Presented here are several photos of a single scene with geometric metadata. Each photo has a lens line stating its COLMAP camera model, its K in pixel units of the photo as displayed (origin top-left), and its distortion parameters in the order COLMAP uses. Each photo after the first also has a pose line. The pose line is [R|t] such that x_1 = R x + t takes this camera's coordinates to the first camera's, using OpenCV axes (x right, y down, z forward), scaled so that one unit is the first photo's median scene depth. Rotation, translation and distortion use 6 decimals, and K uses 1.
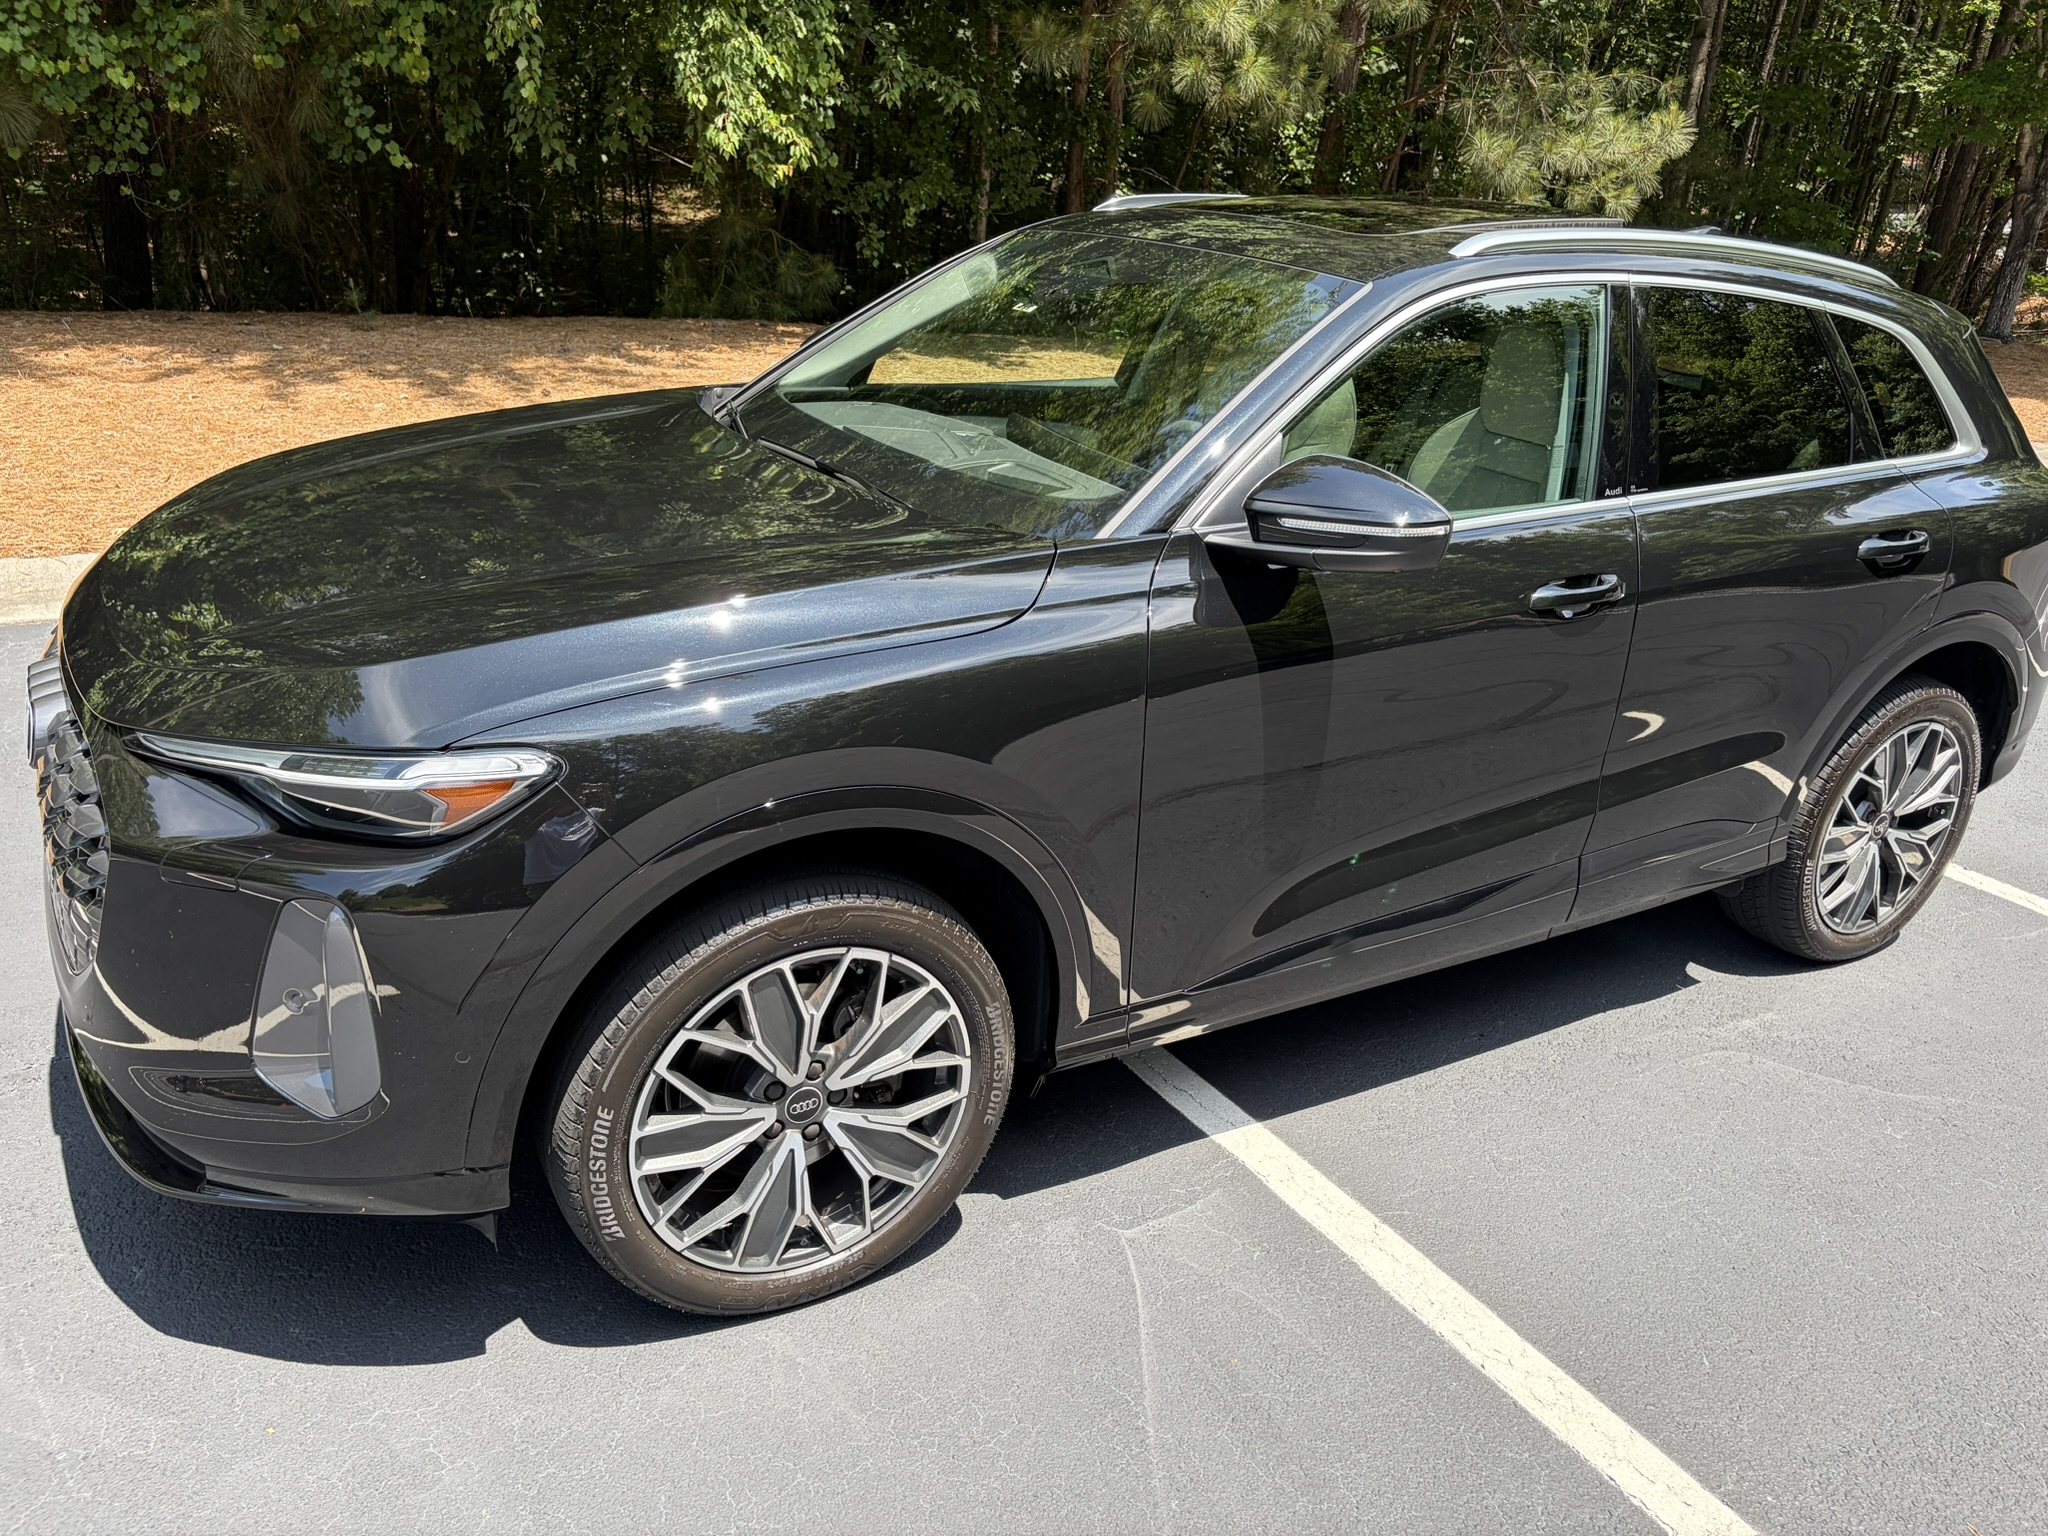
lens RADIAL K [[1559.2, 0, 1022.8], [0, 1559.2, 783.2], [0, 0, 1]] dist [0.053662, -0.058500]
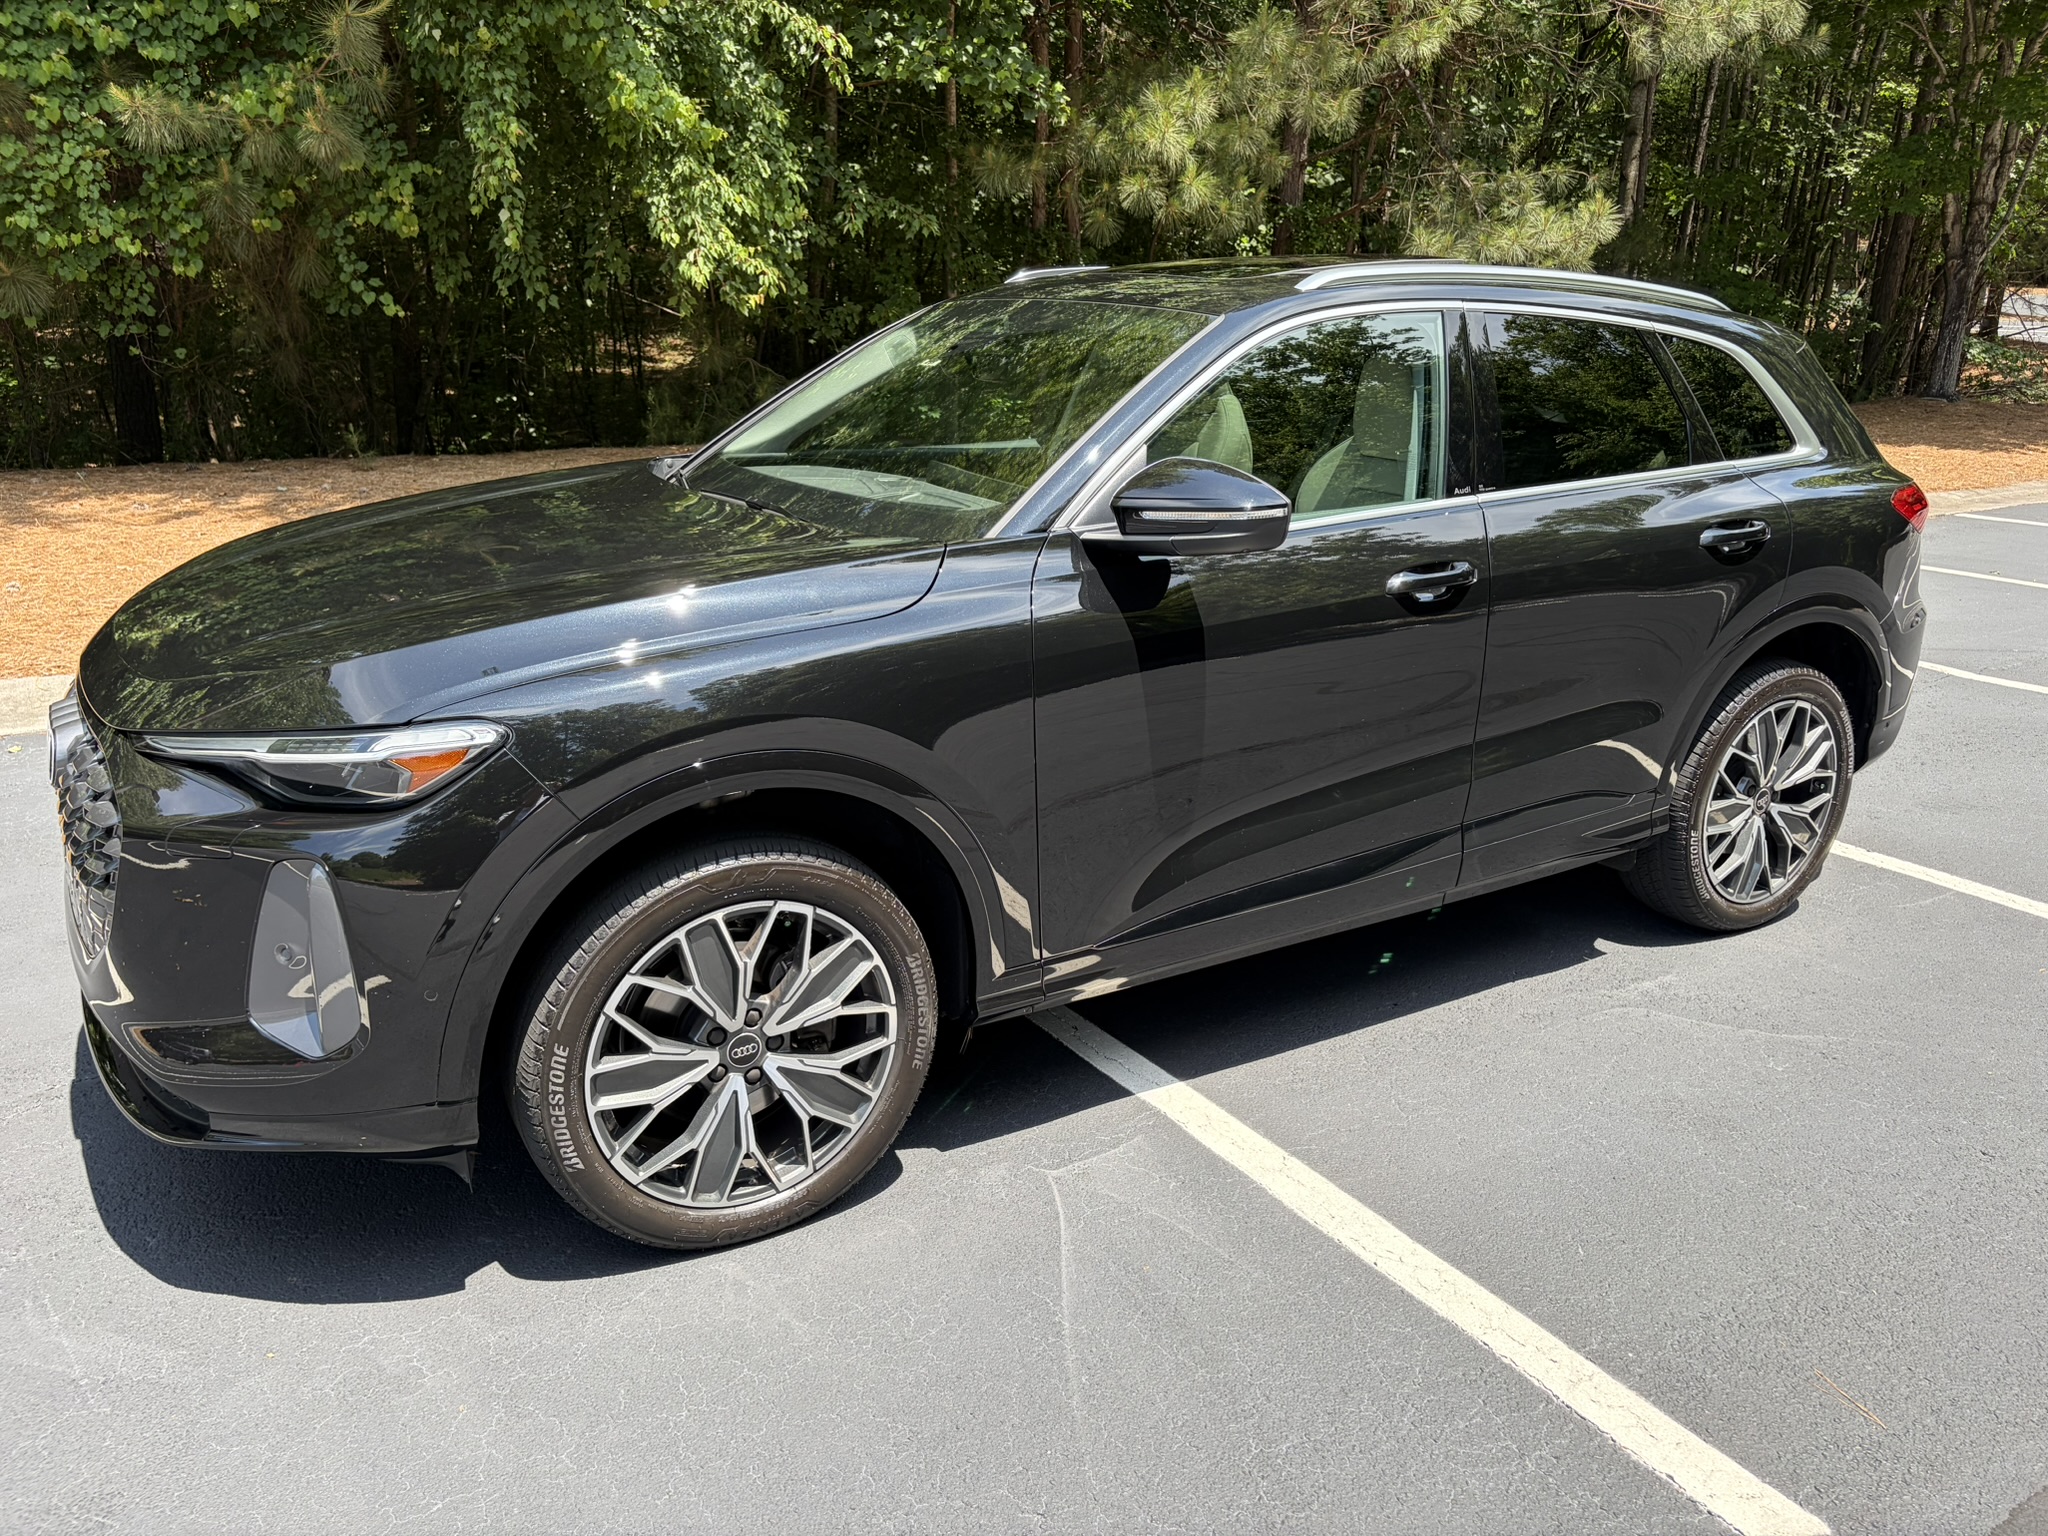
lens RADIAL K [[1565.7, 0, 1025.3], [0, 1565.7, 780.1], [0, 0, 1]] dist [0.057691, -0.067740]
pose [[0.998447, -0.055330, -0.006562, 0.073922], [0.054628, 0.995283, -0.080172, 0.108837], [0.010966, 0.079689, 0.996759, -0.122831]]
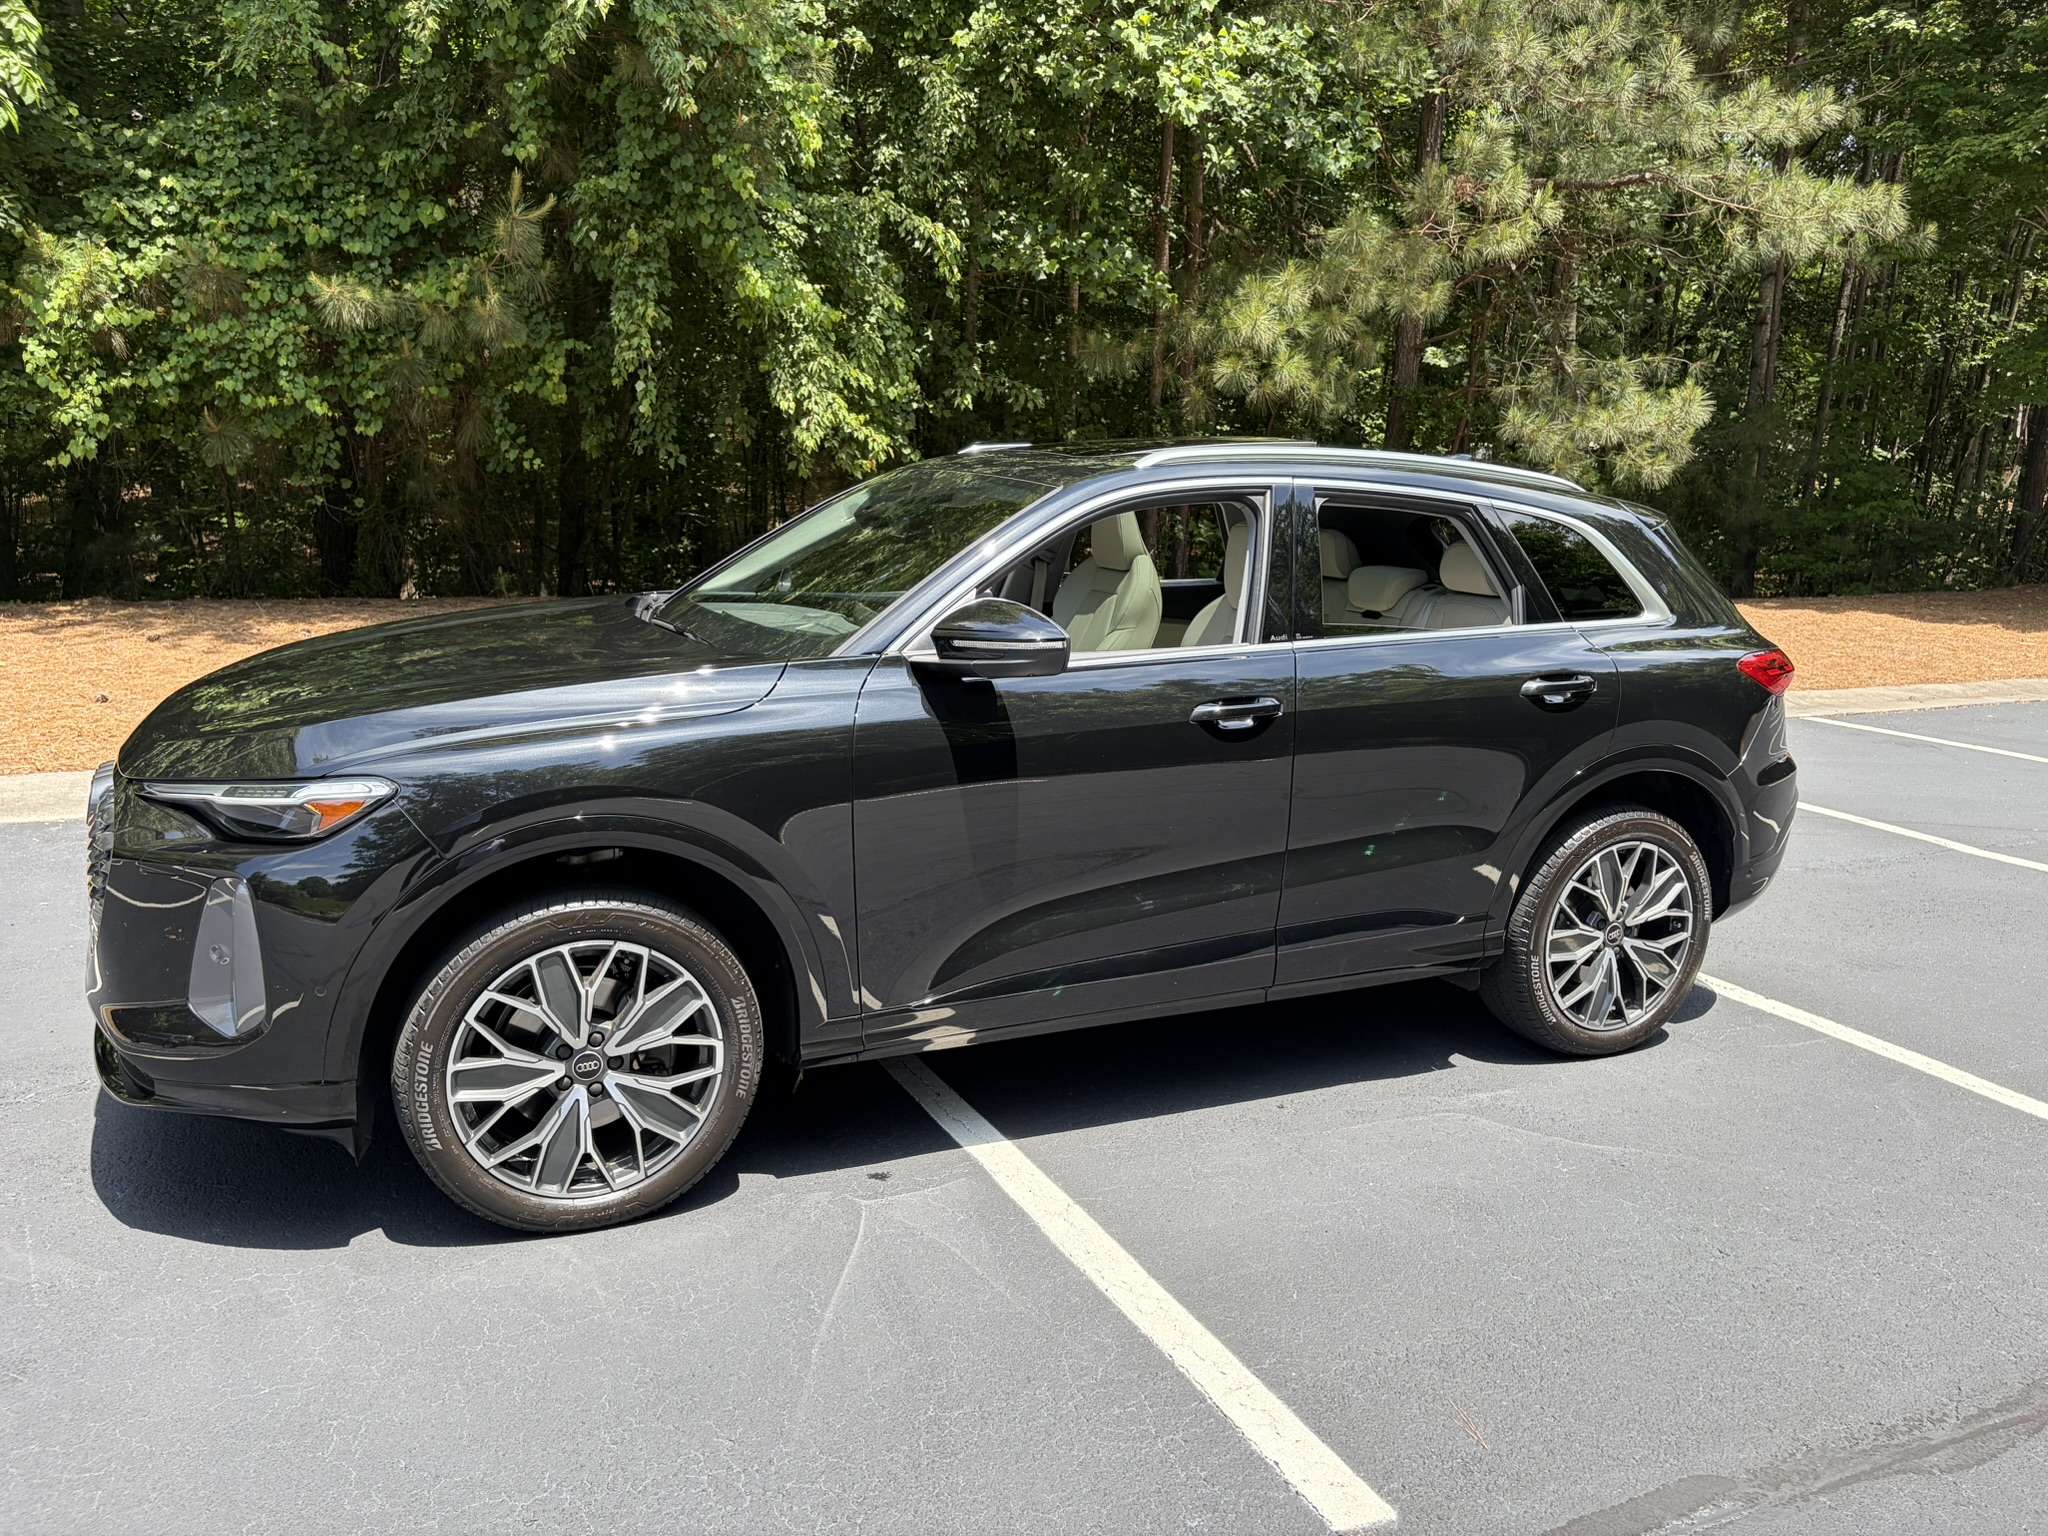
lens RADIAL K [[1584.3, 0, 1022.3], [0, 1584.3, 768.9], [0, 0, 1]] dist [0.023952, -0.007439]
pose [[0.993329, -0.014191, -0.114435, 0.371031], [-0.007842, 0.981788, -0.189820, 0.200209], [0.115045, 0.189451, 0.975127, -0.321378]]
